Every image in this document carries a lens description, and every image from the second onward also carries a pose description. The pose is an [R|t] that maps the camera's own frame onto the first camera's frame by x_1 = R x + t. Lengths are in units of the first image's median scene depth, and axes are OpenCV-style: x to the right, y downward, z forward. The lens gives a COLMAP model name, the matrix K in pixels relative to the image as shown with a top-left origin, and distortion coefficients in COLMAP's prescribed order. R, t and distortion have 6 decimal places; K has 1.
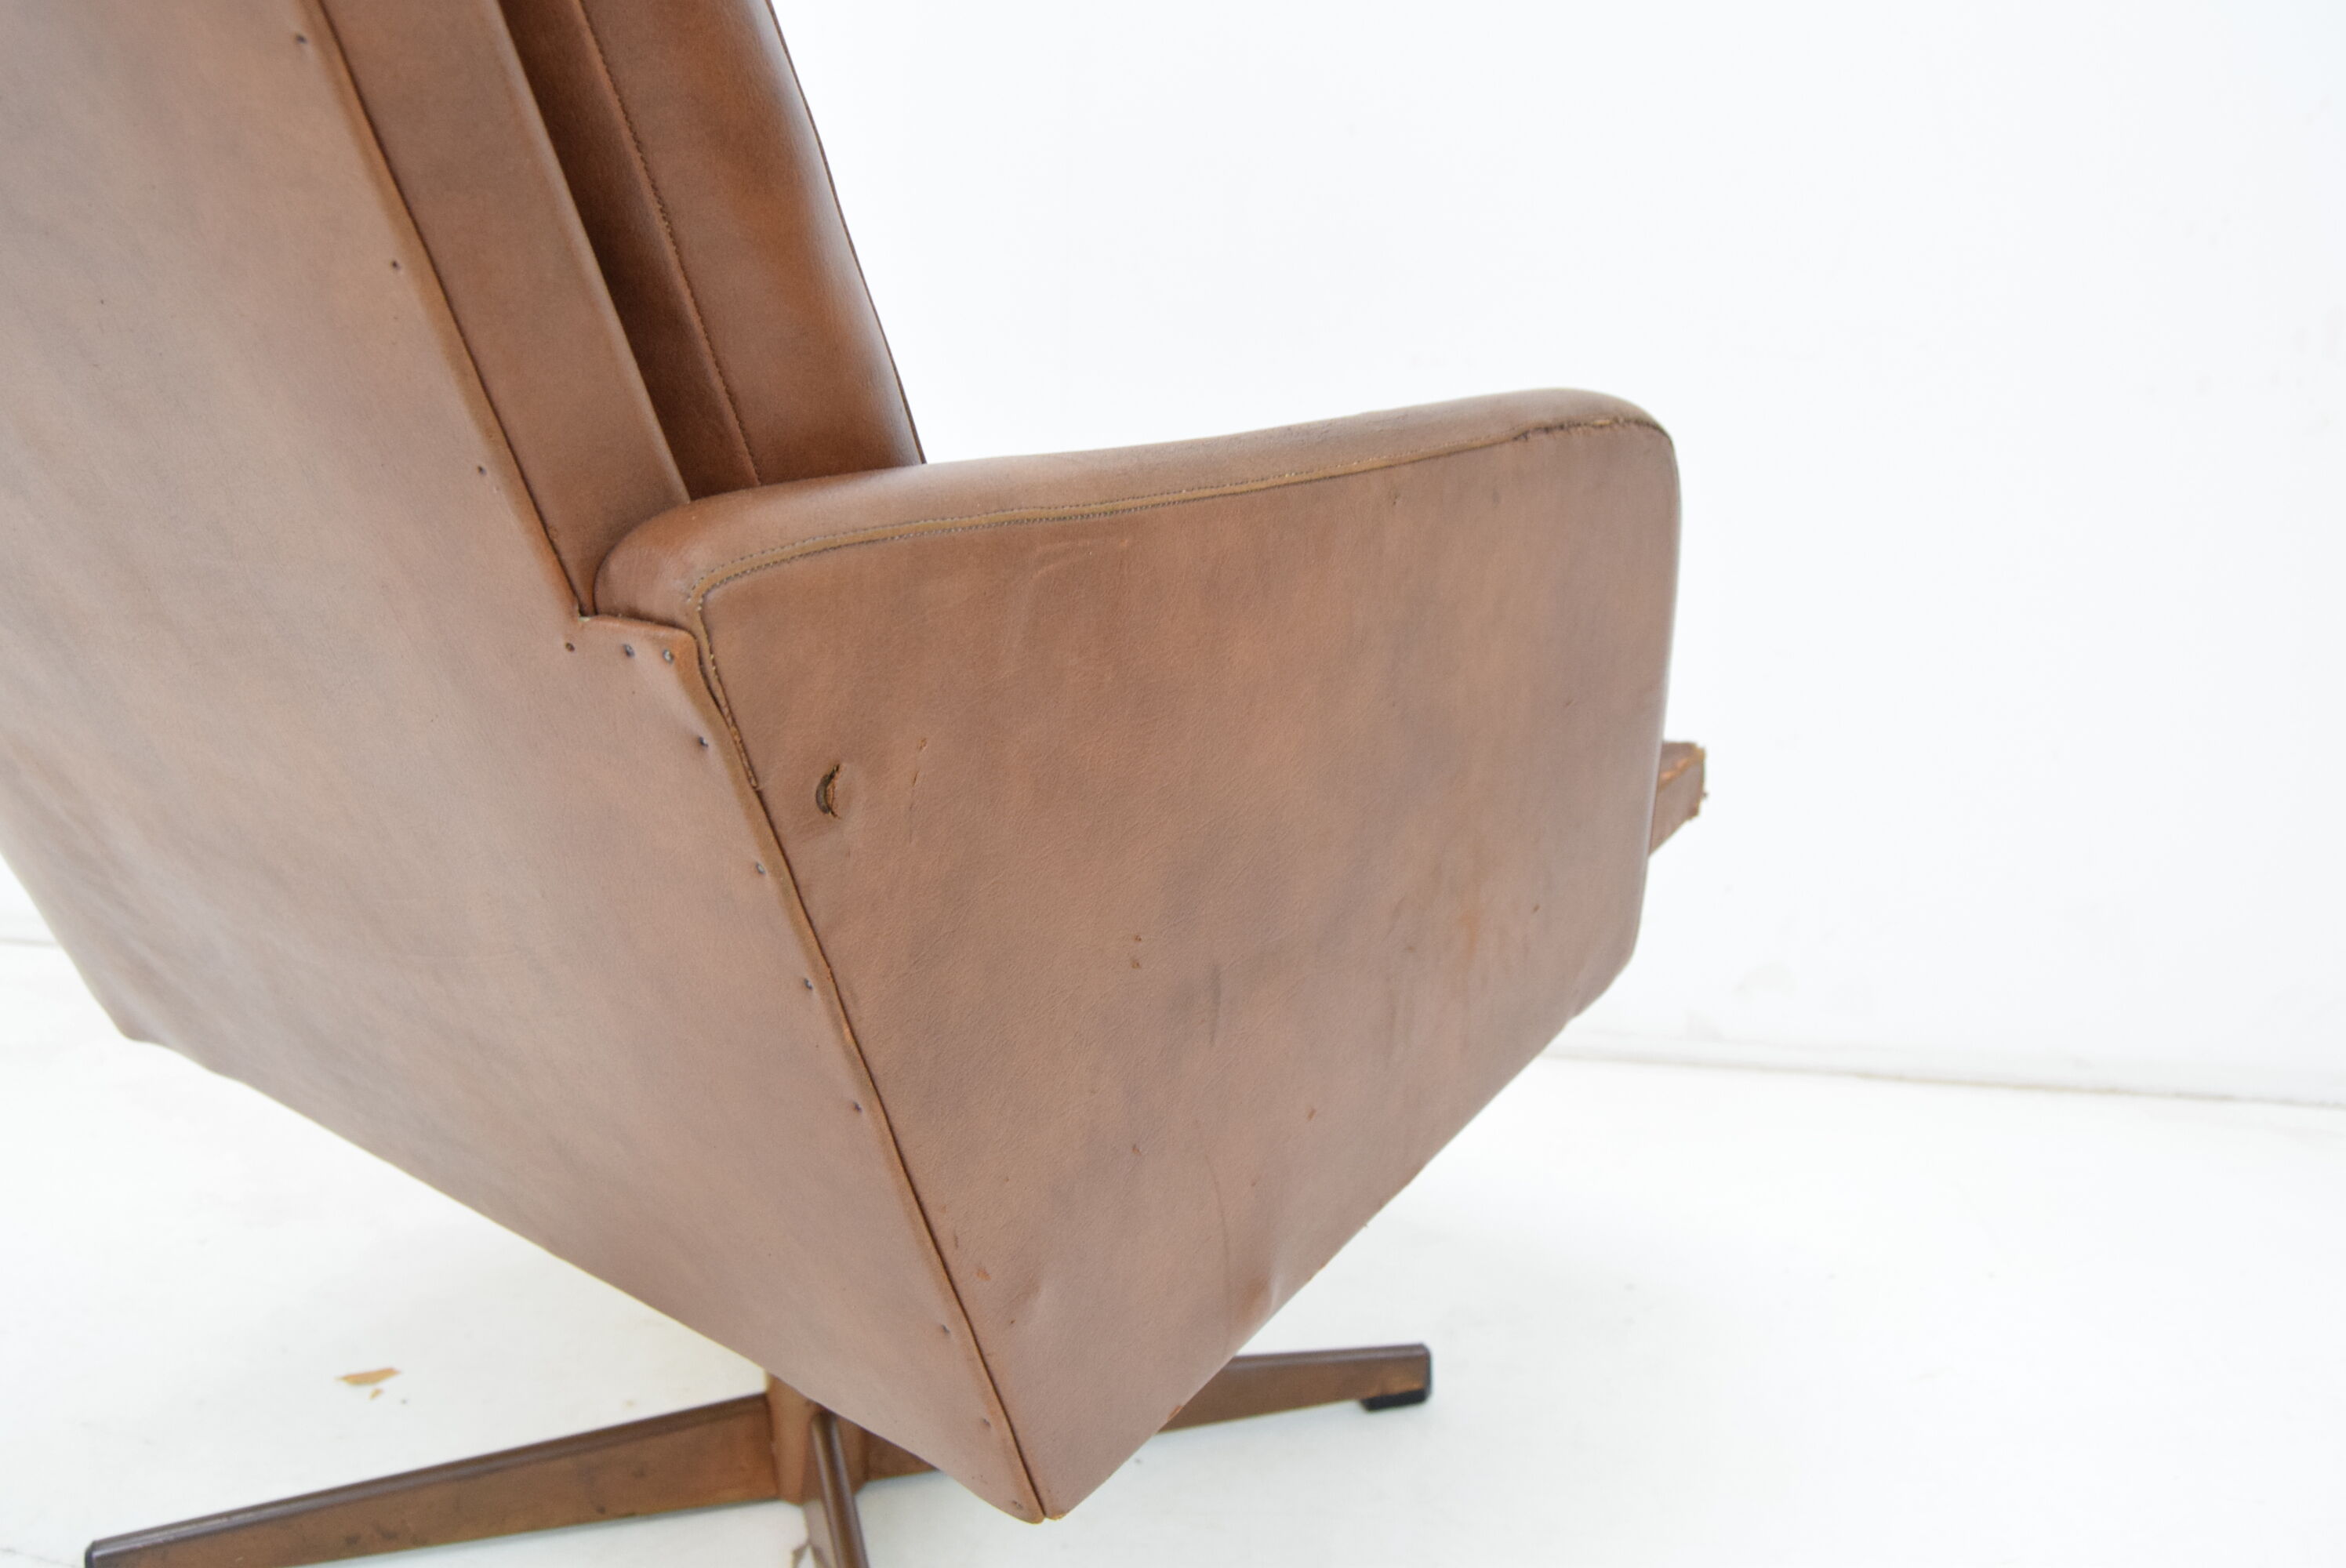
lens RADIAL K [[1967.4, 0, 1173.0], [0, 1967.4, 784.0], [0, 0, 1]] dist [-0.077280, 0.001392]
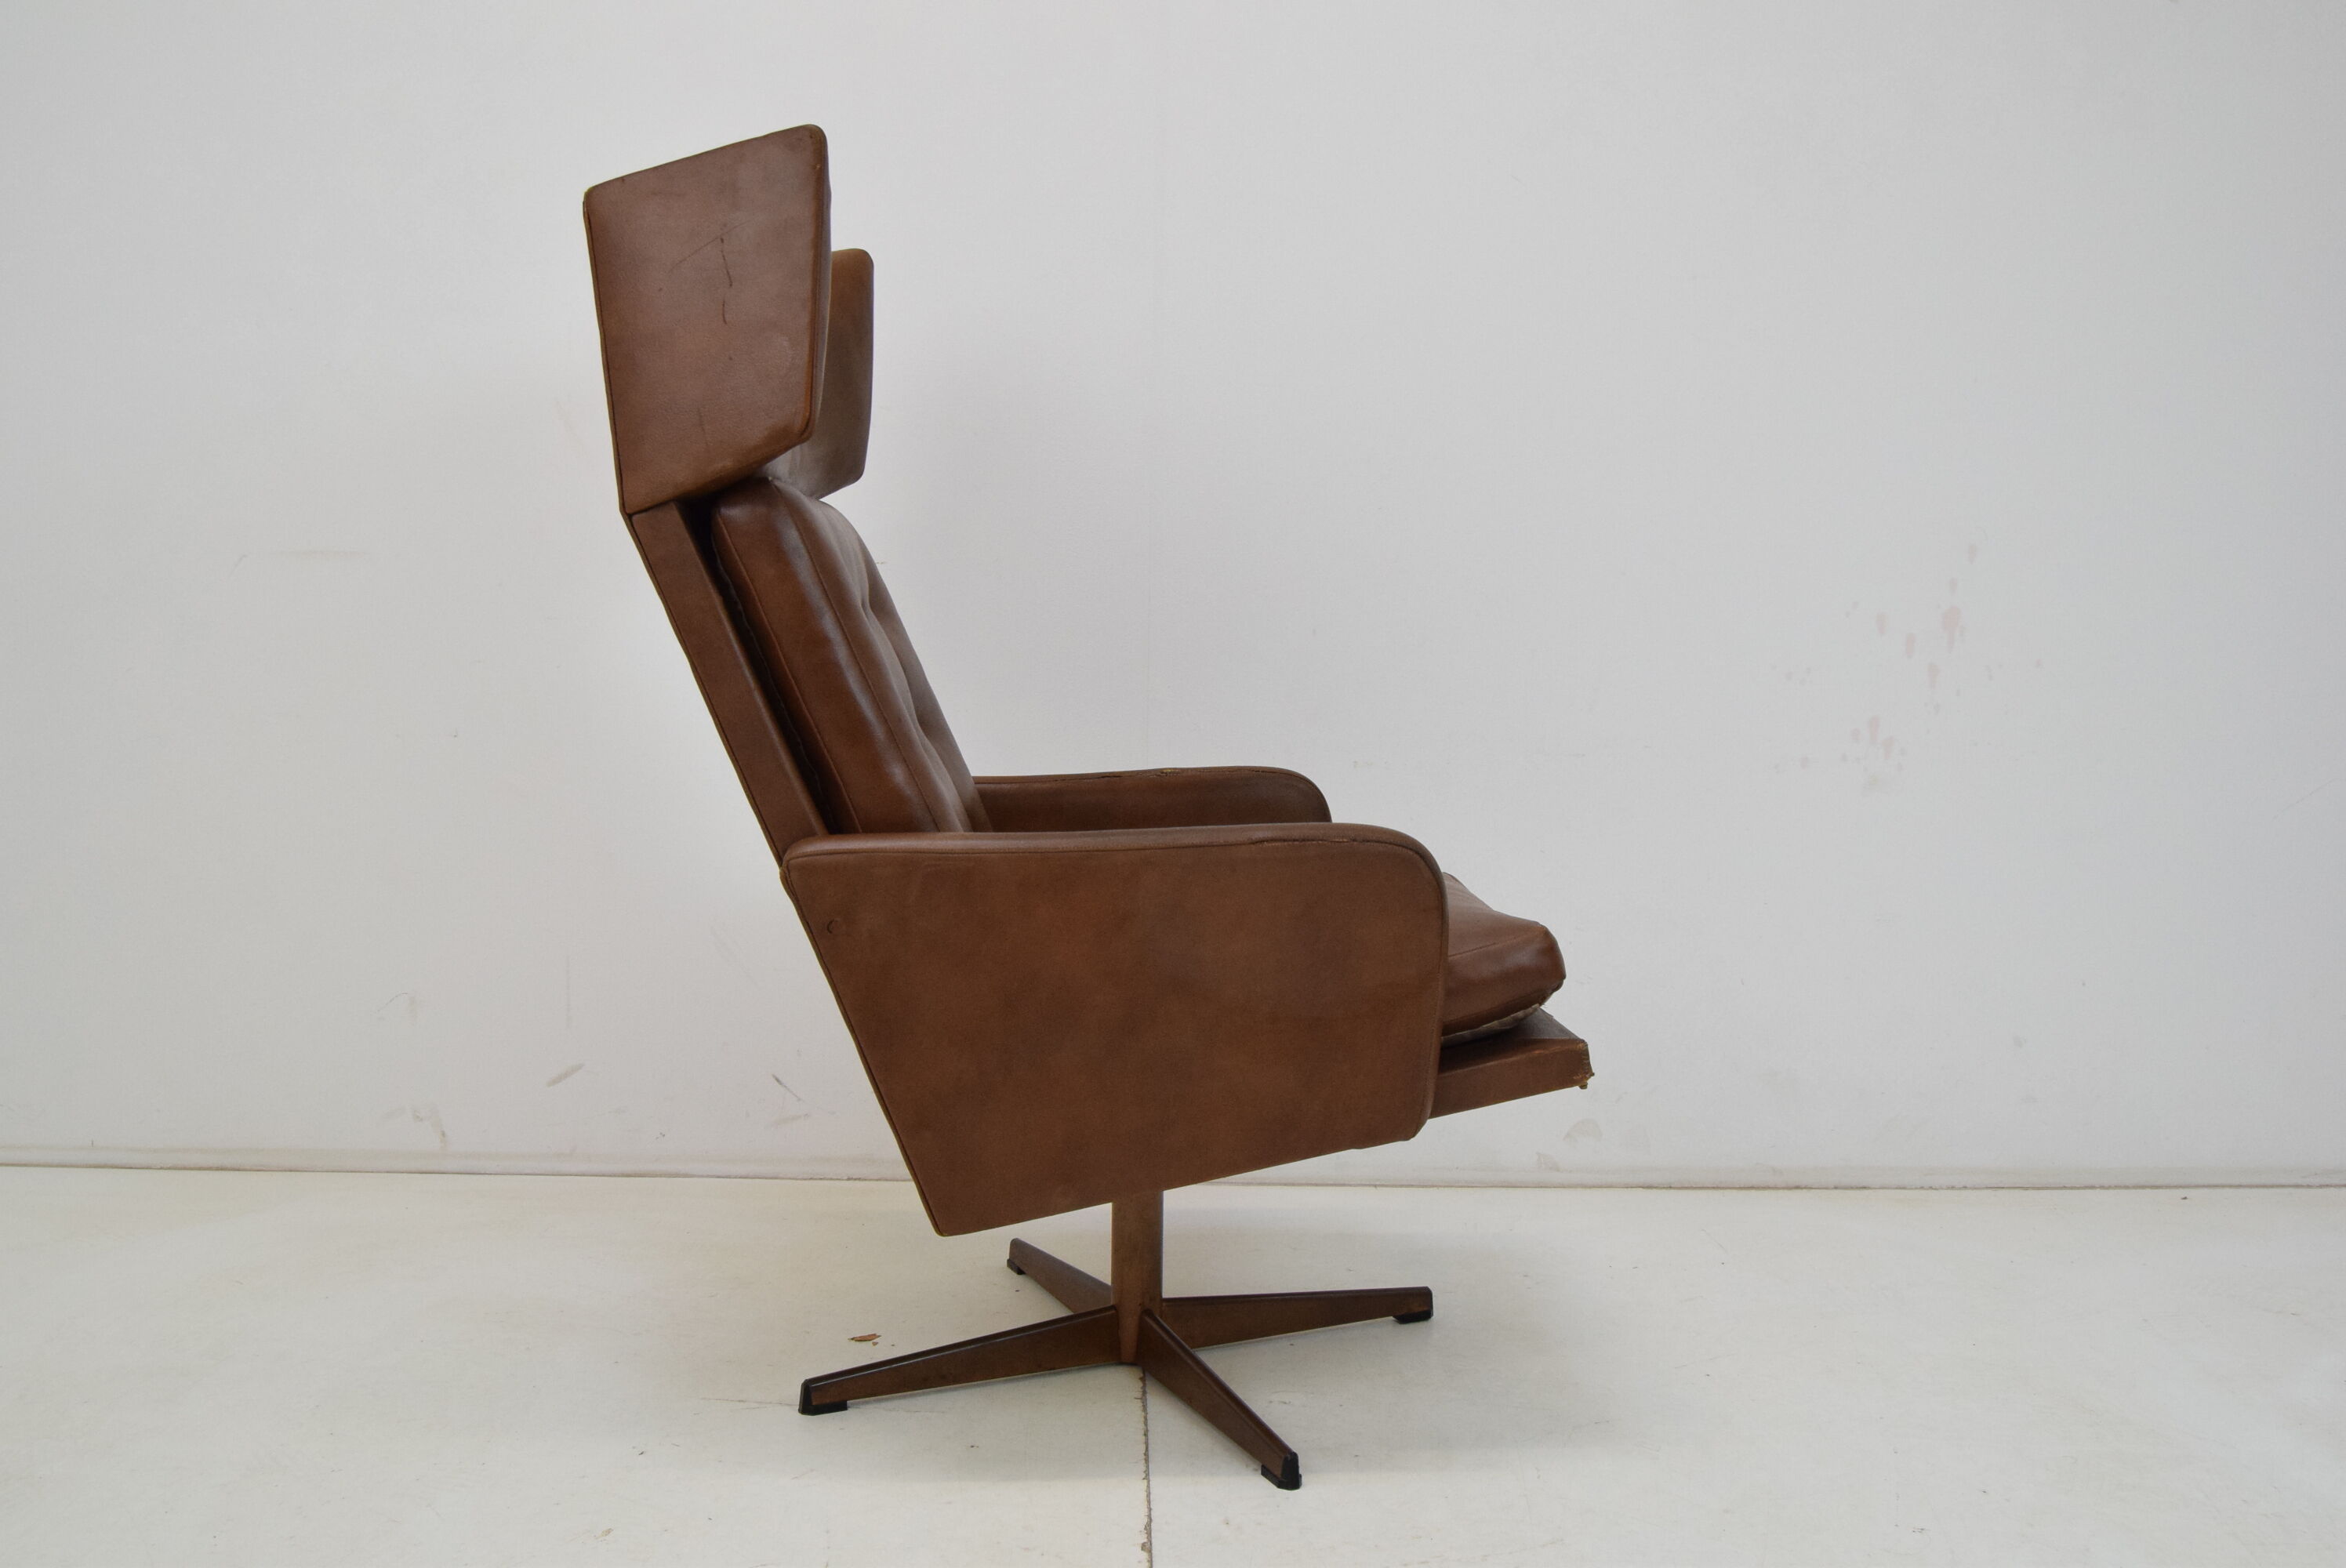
lens RADIAL K [[2236.4, 0, 1173.0], [0, 2236.4, 784.0], [0, 0, 1]] dist [-0.062199, 0.005206]
pose [[0.990267, -0.025290, 0.136863, -0.395514], [0.048340, 0.984633, -0.167813, 0.155999], [-0.130515, 0.172796, 0.976272, -1.148238]]
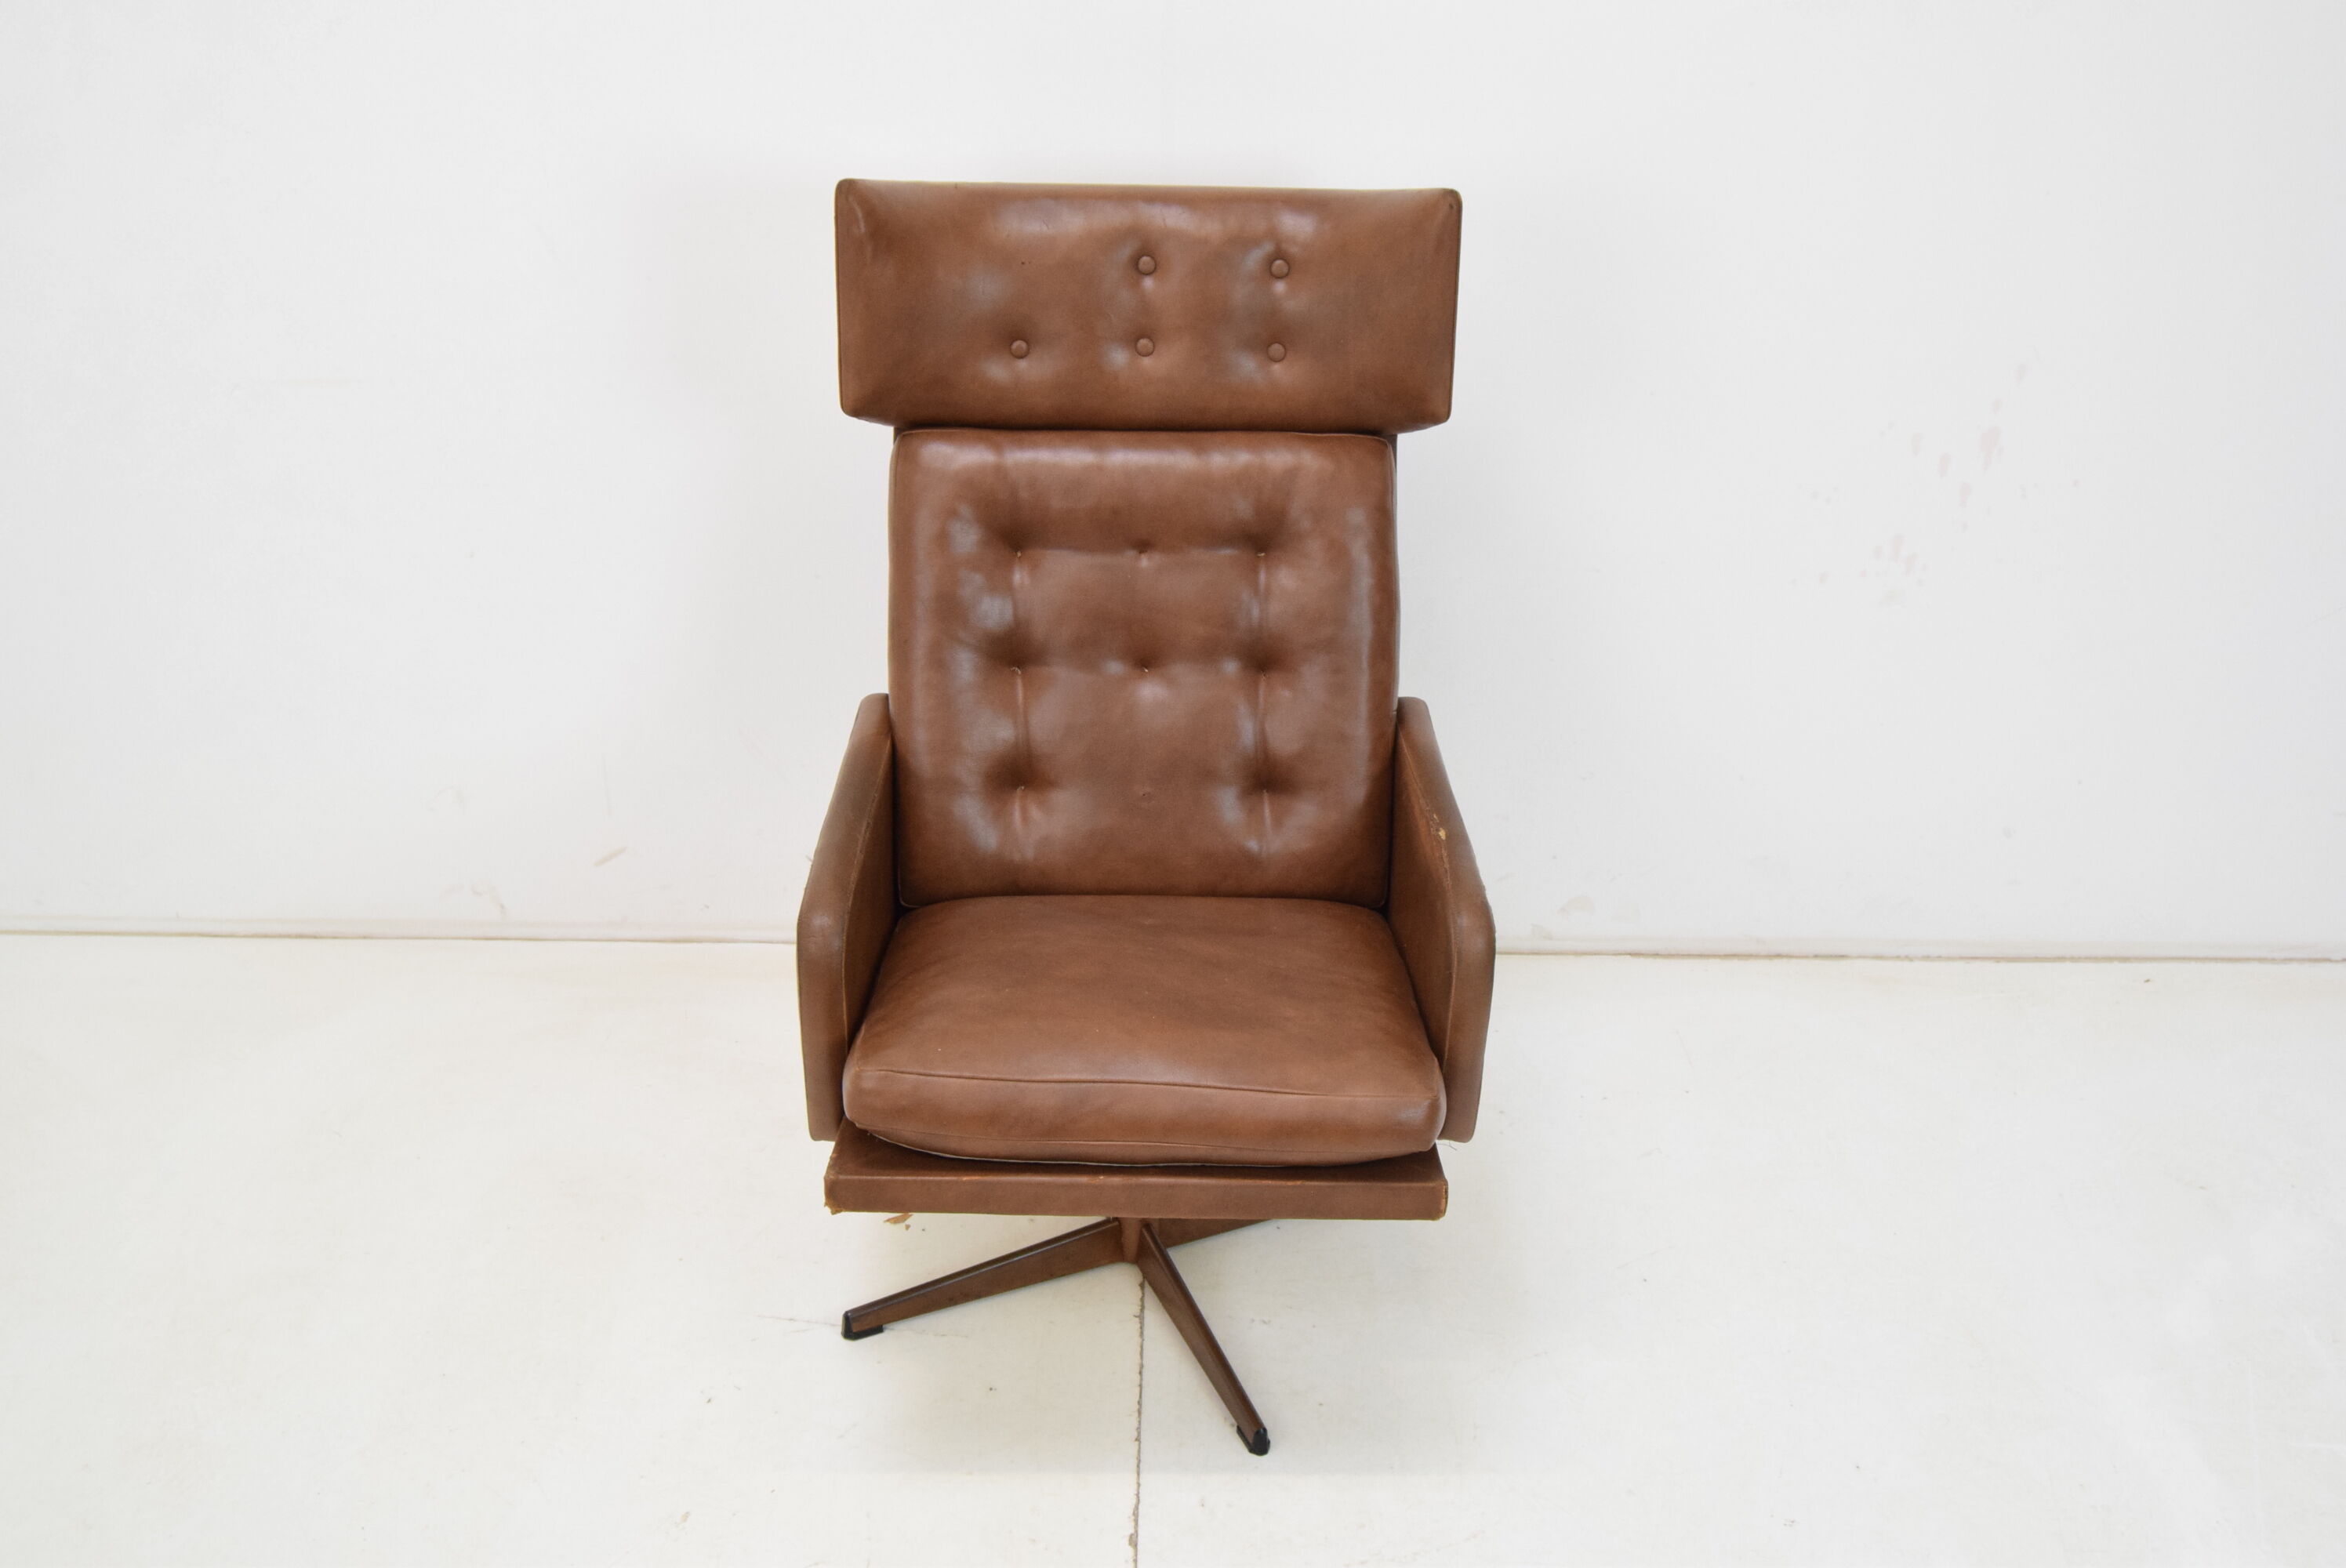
lens RADIAL K [[2354.9, 0, 1173.0], [0, 2354.9, 784.0], [0, 0, 1]] dist [-0.054354, -0.005441]
pose [[0.994173, -0.066879, 0.084544, -0.301757], [0.047041, 0.974821, 0.217972, -0.656141], [-0.096993, -0.212725, 0.972286, -1.323533]]
